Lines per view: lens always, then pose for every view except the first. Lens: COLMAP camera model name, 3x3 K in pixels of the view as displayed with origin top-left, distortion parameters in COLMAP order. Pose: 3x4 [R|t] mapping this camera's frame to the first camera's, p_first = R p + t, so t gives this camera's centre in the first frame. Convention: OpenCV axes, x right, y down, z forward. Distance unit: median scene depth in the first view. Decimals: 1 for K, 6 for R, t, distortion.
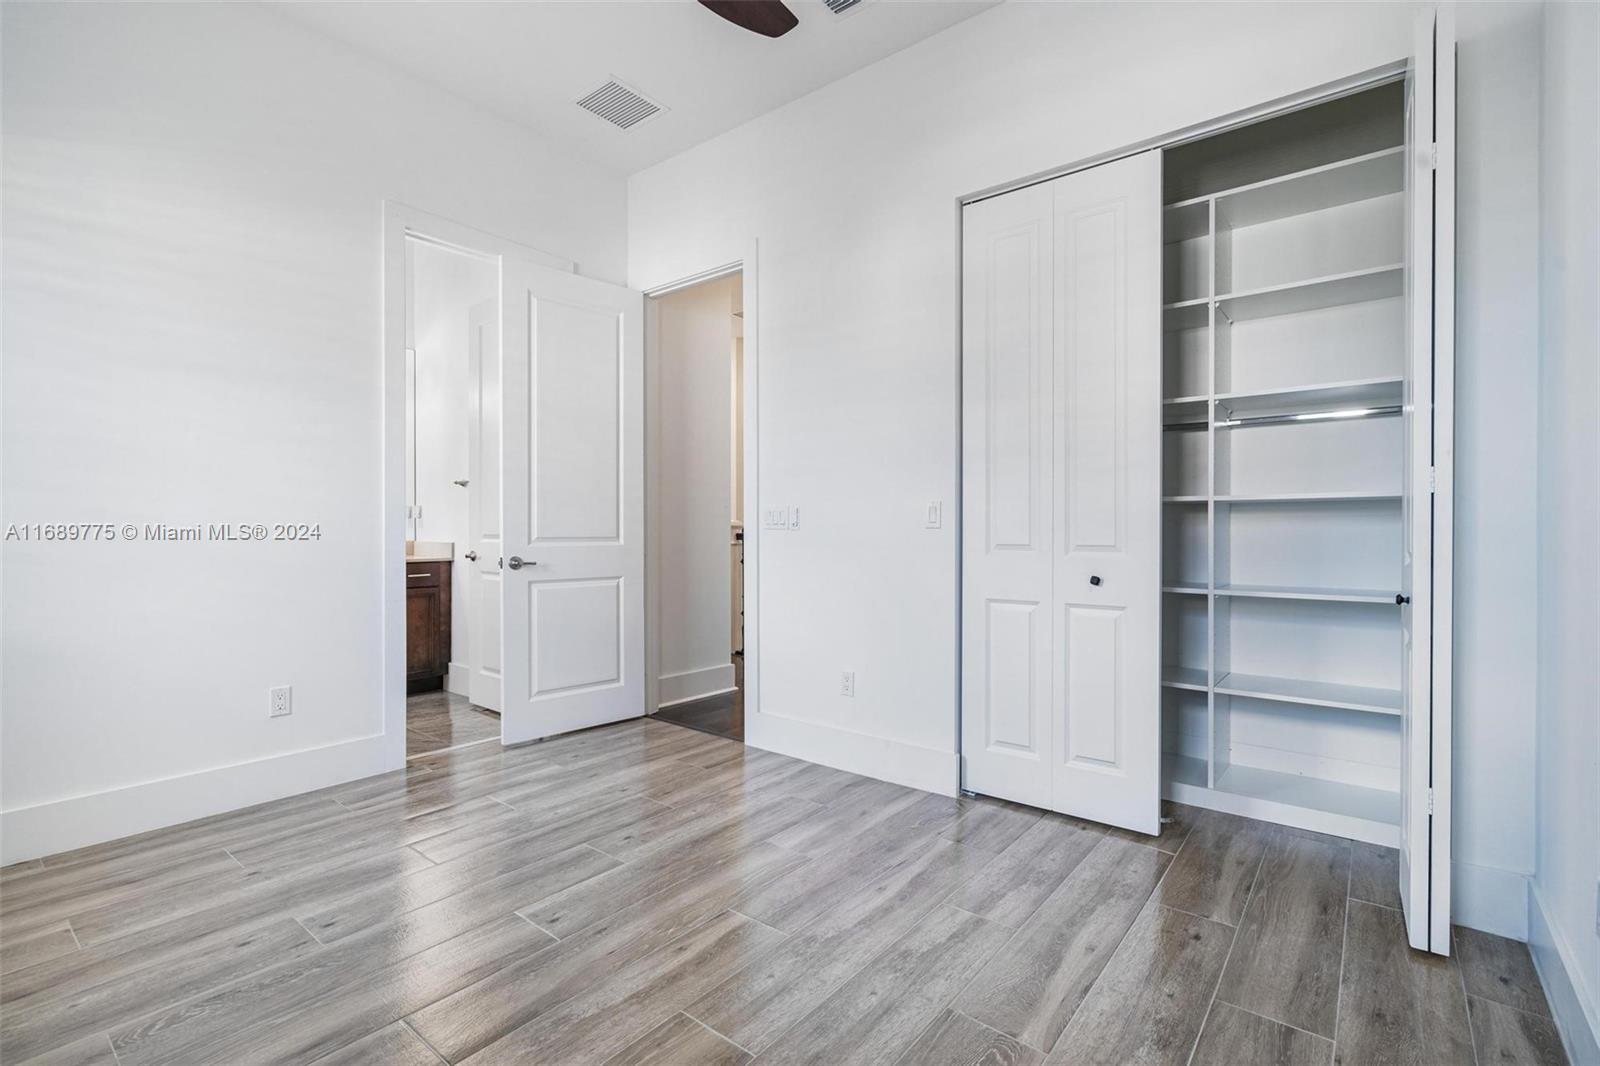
lens RADIAL K [[724.7, 0, 800.1], [0, 724.7, 532.9], [0, 0, 1]] dist [-0.008276, 0.003055]
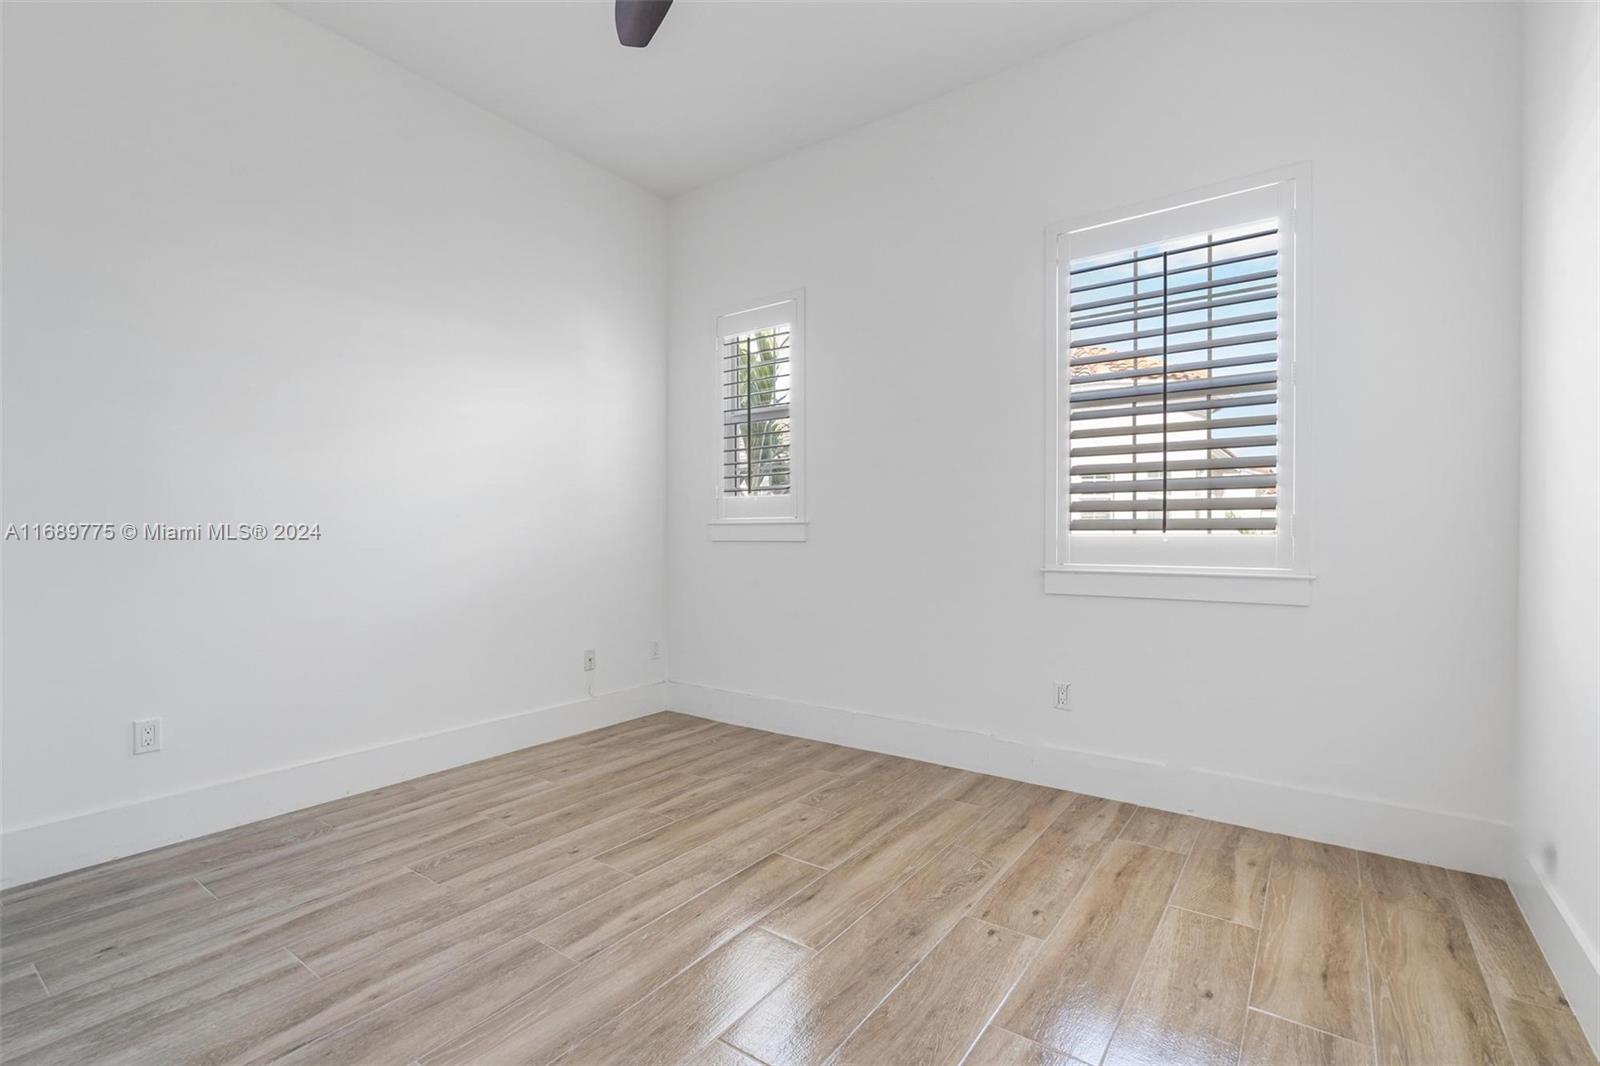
lens RADIAL K [[724.7, 0, 799.5], [0, 724.7, 532.7], [0, 0, 1]] dist [-0.008276, 0.003055]
pose [[-0.998797, -0.002015, -0.048992, -0.340091], [-0.002161, 0.999993, 0.002929, -0.012154], [0.048986, 0.003031, -0.998795, 1.995778]]
